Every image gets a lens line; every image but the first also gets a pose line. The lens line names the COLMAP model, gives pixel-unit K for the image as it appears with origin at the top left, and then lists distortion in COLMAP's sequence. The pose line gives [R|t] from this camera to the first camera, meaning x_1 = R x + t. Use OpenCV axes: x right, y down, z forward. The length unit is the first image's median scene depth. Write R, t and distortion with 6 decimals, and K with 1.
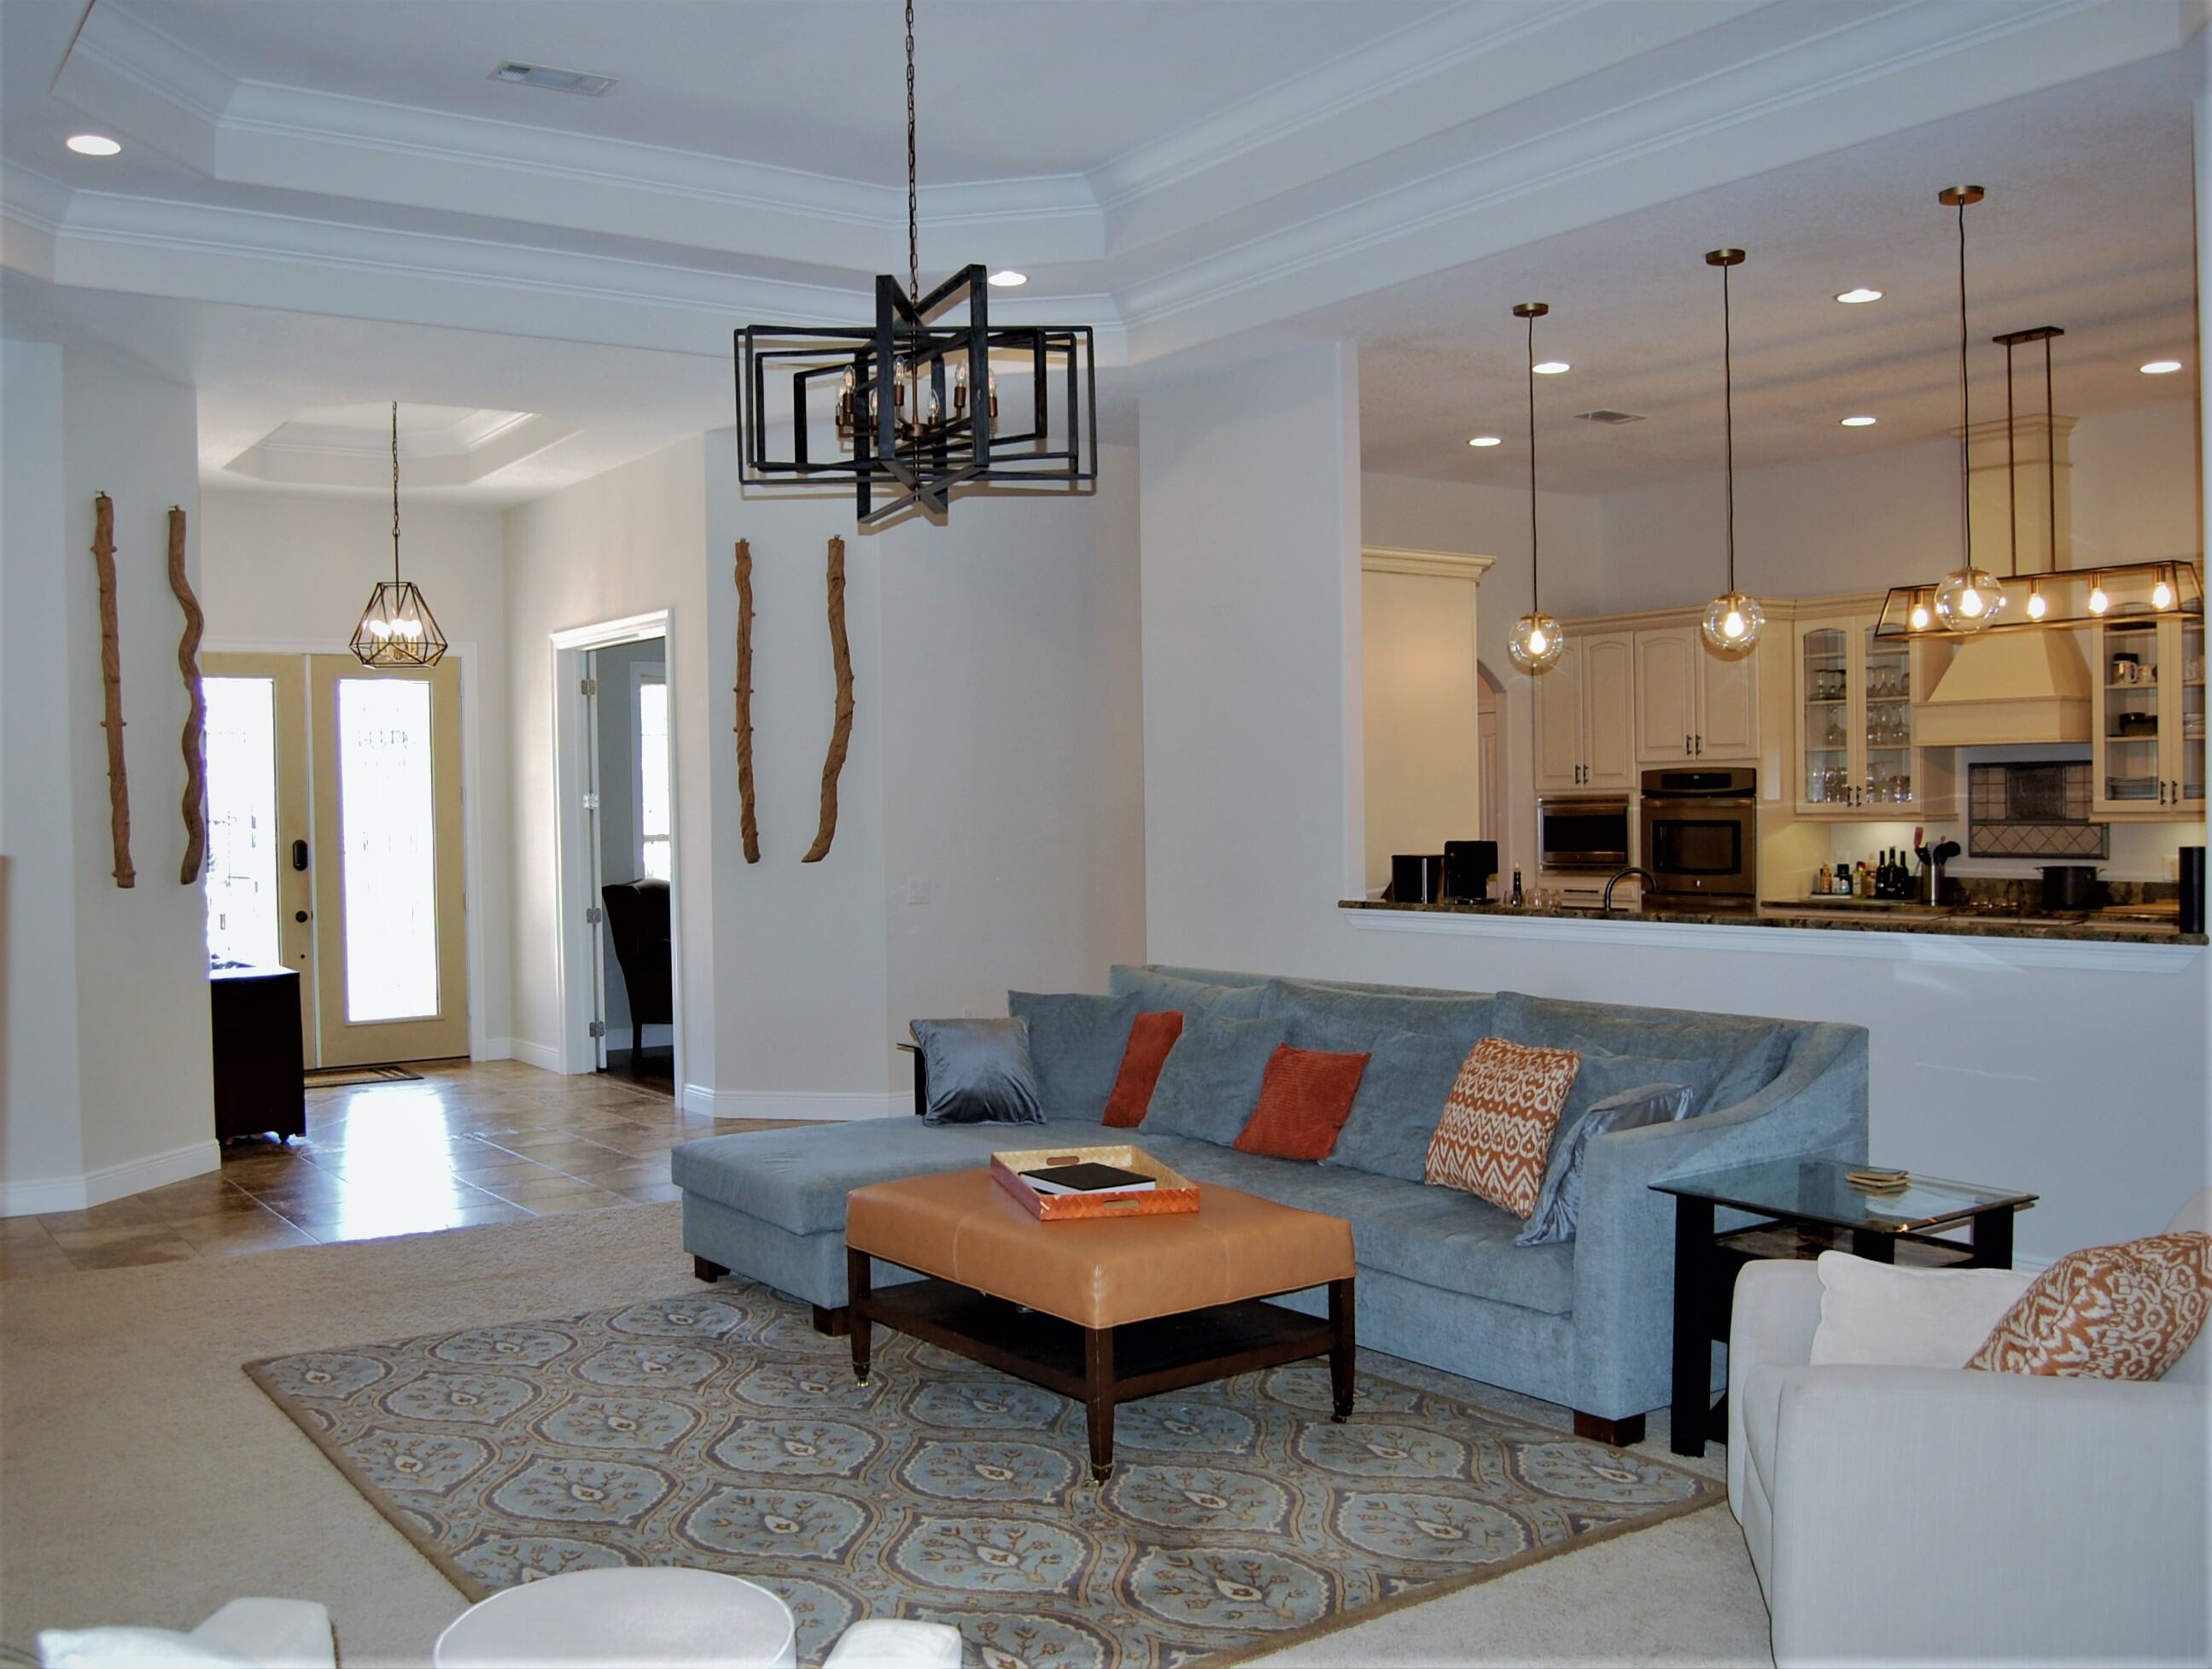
lens RADIAL K [[2107.5, 0, 1106.0], [0, 2107.5, 834.5], [0, 0, 1]] dist [-0.081667, 0.000704]
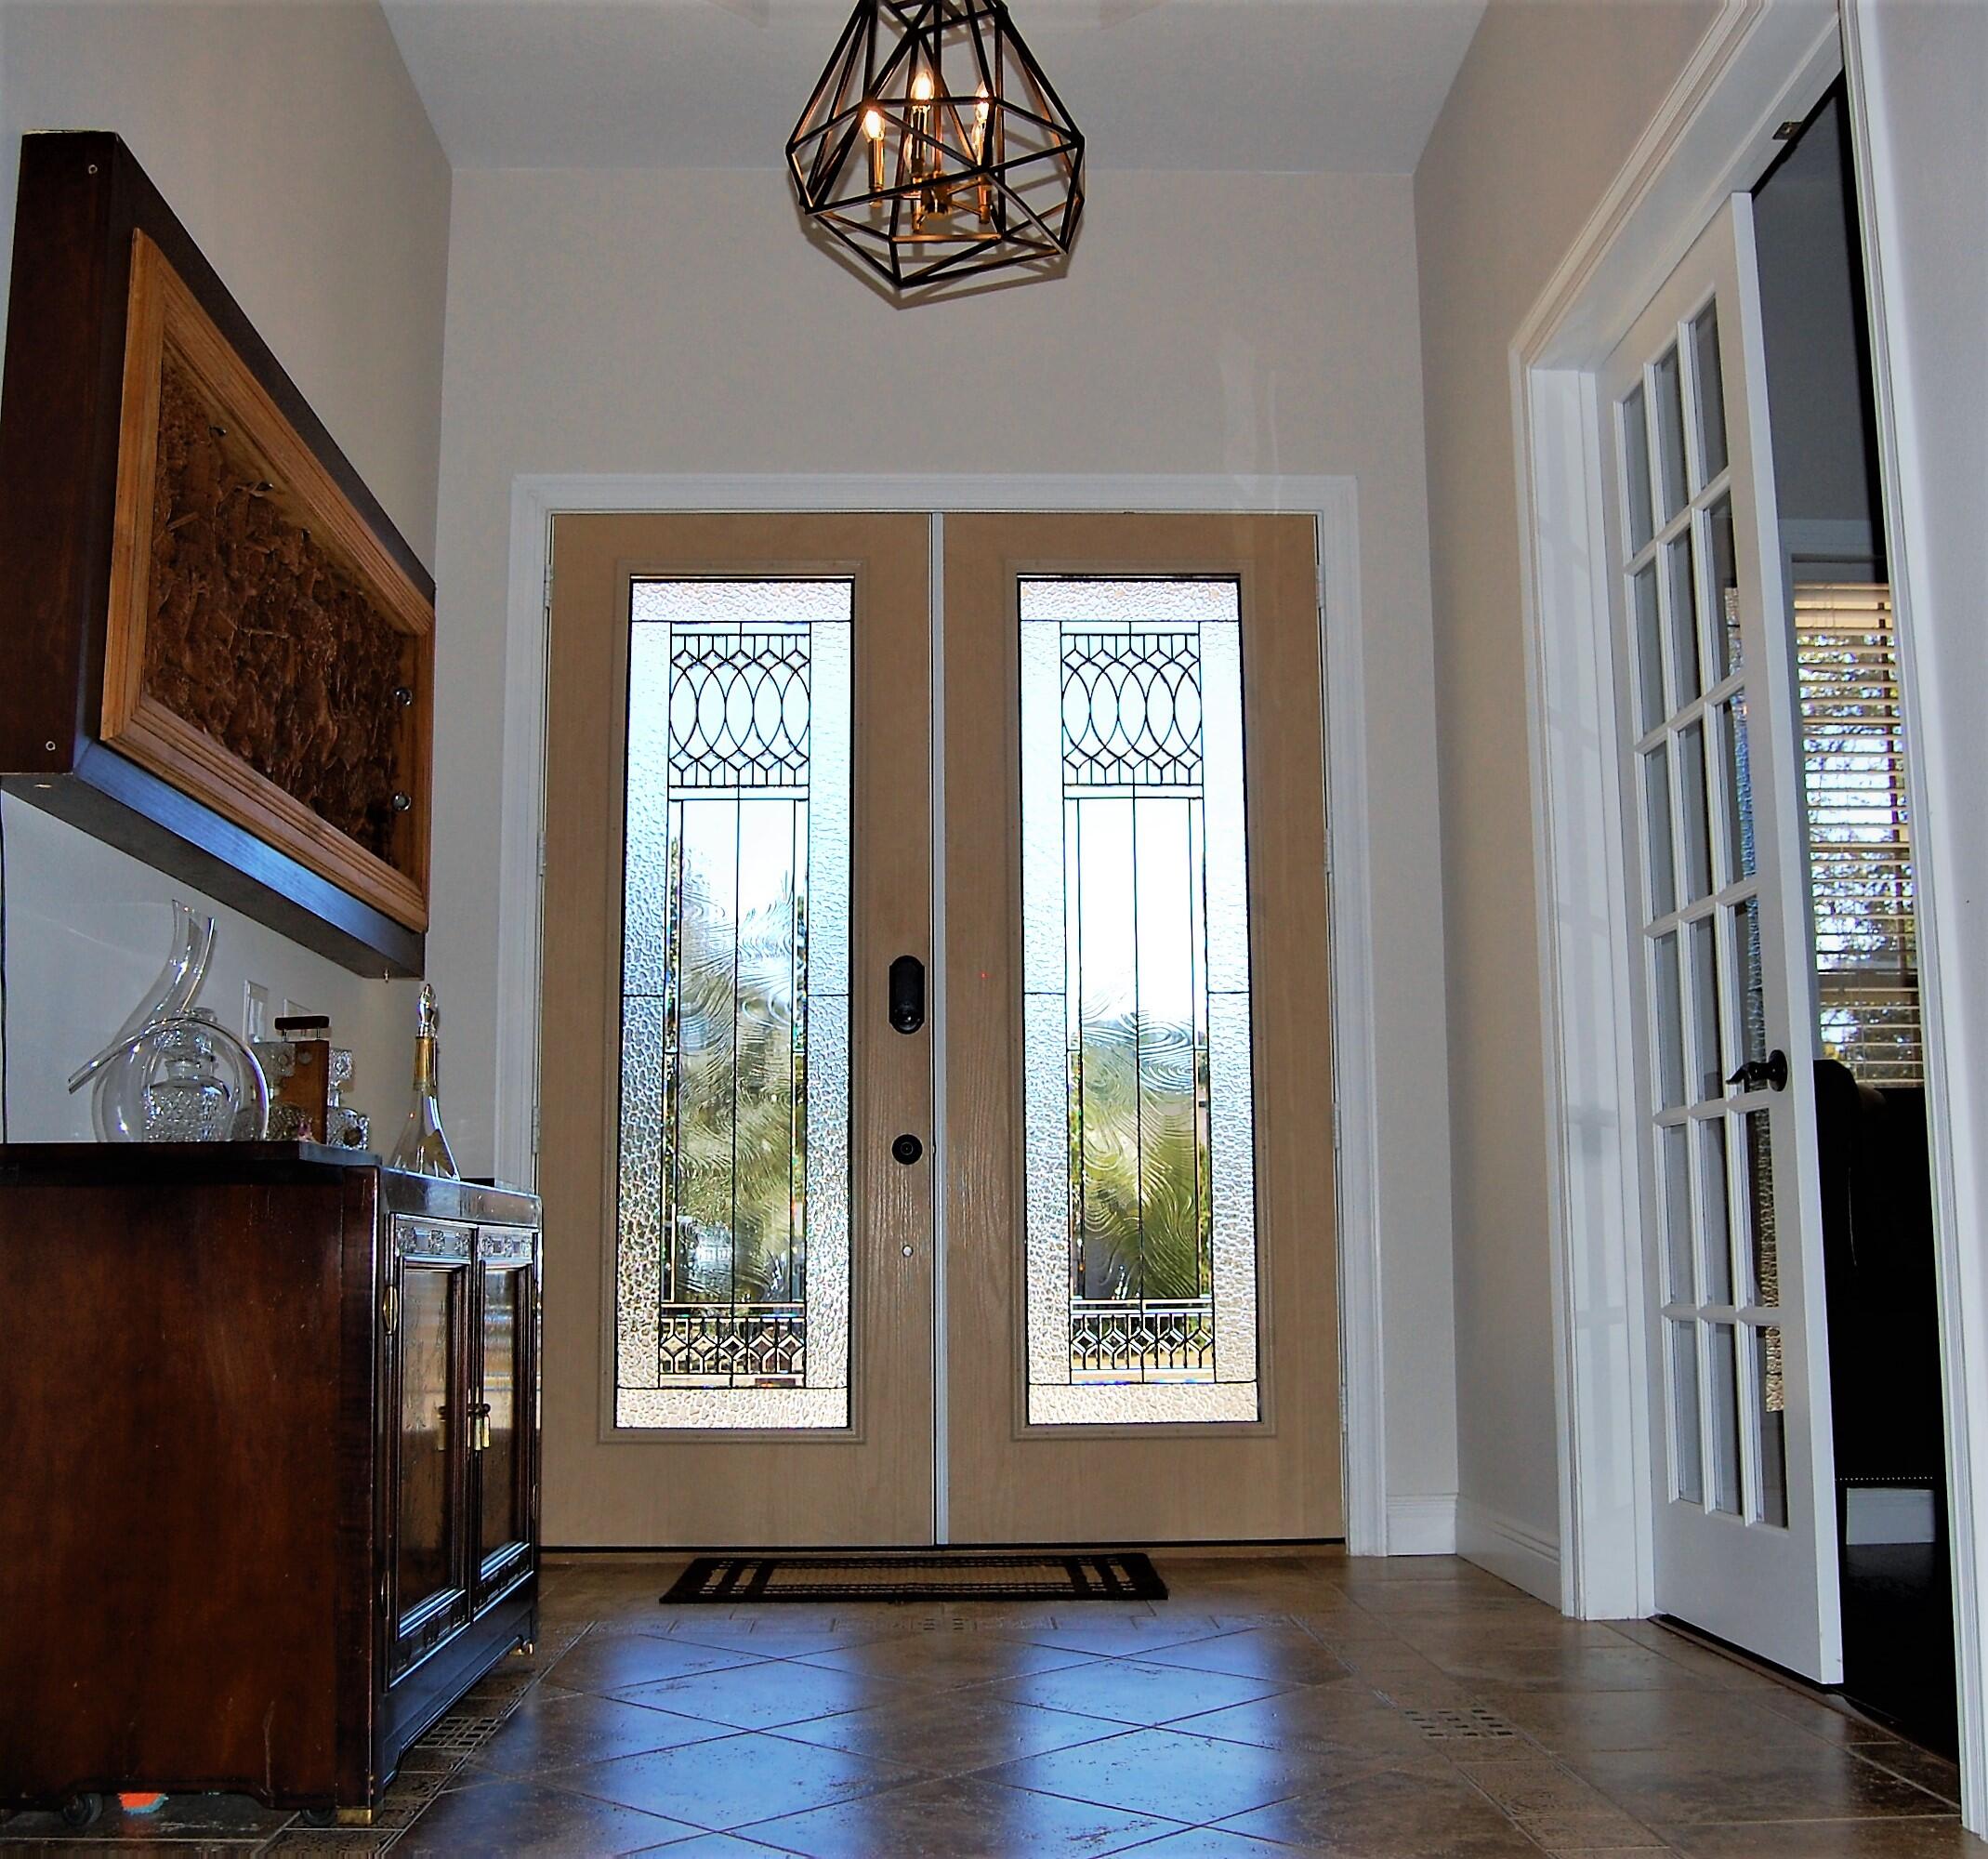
lens RADIAL K [[2259.5, 0, 994.0], [0, 2259.5, 929.5], [0, 0, 1]] dist [-0.092209, 0.028884]
pose [[0.846008, -0.064881, -0.529209, -0.247435], [-0.016400, 0.988932, -0.147461, 0.104032], [0.532919, 0.133432, 0.835580, 1.104321]]
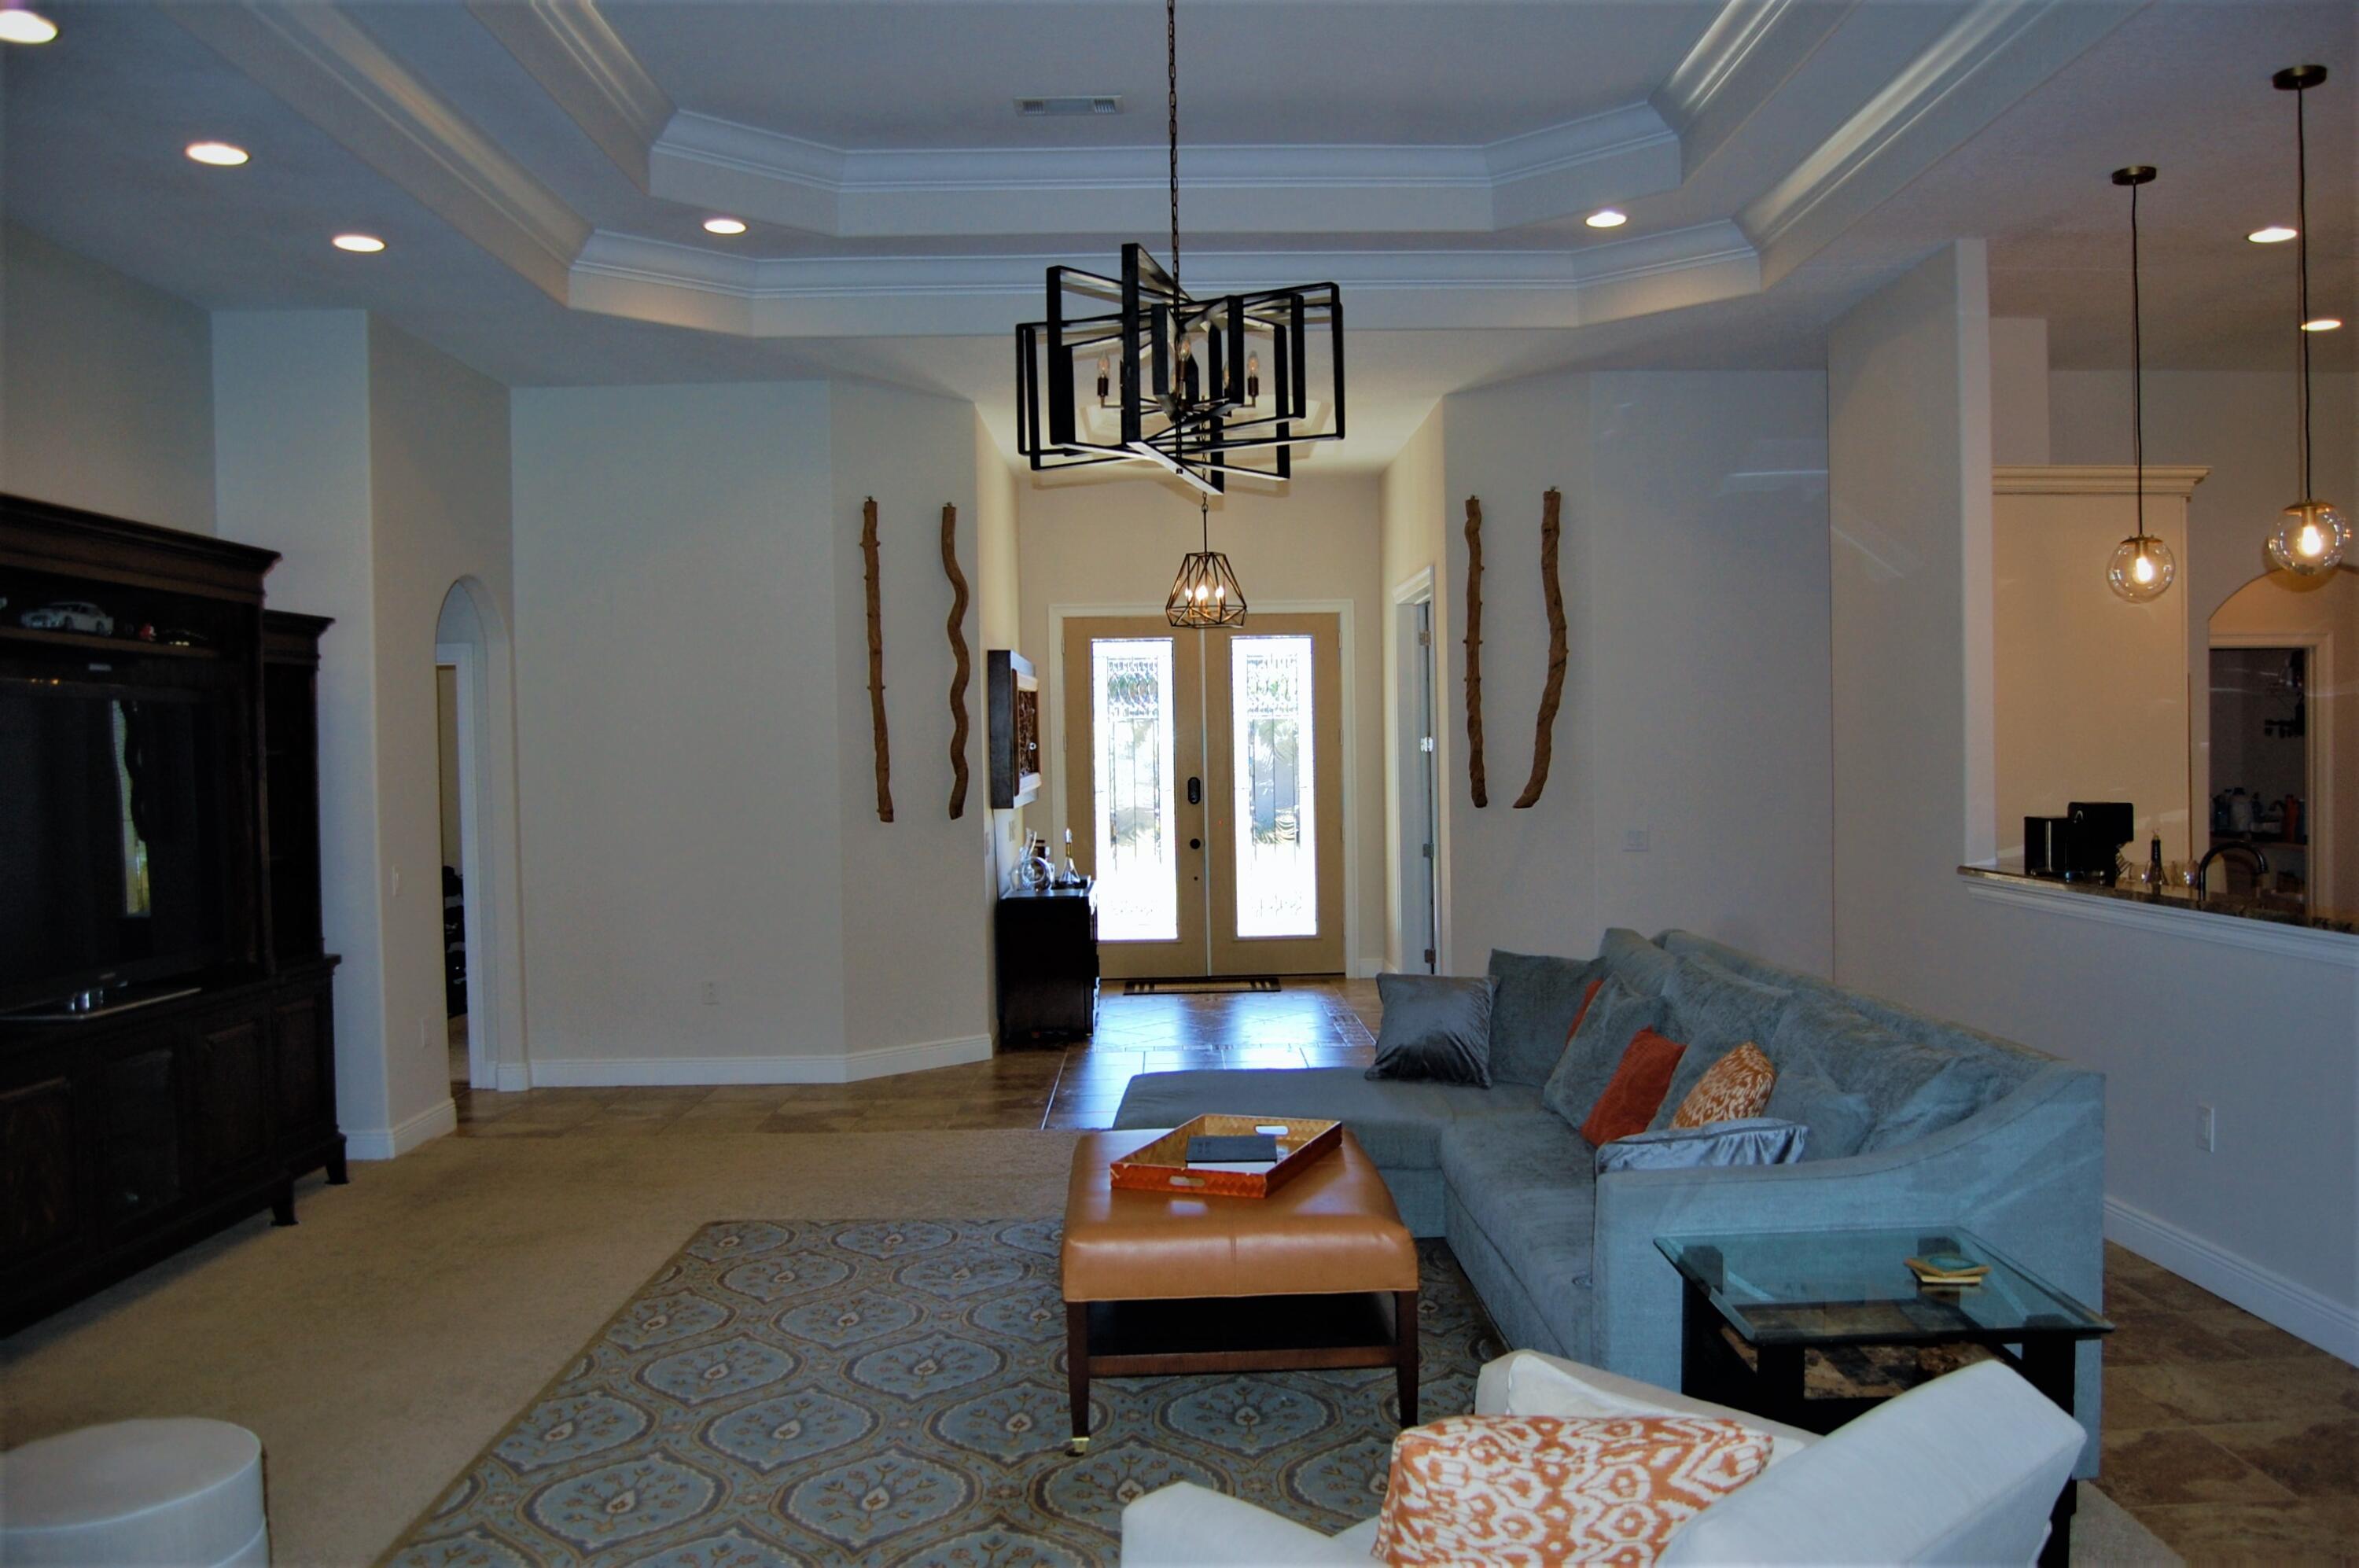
lens RADIAL K [[1961.7, 0, 1179.5], [0, 1961.7, 784.0], [0, 0, 1]] dist [-0.101484, 0.053396]
pose [[0.829033, 0.012823, -0.559052, 0.360507], [-0.004893, 0.999865, 0.015678, -0.017899], [0.559178, -0.010262, 0.828984, 0.165519]]
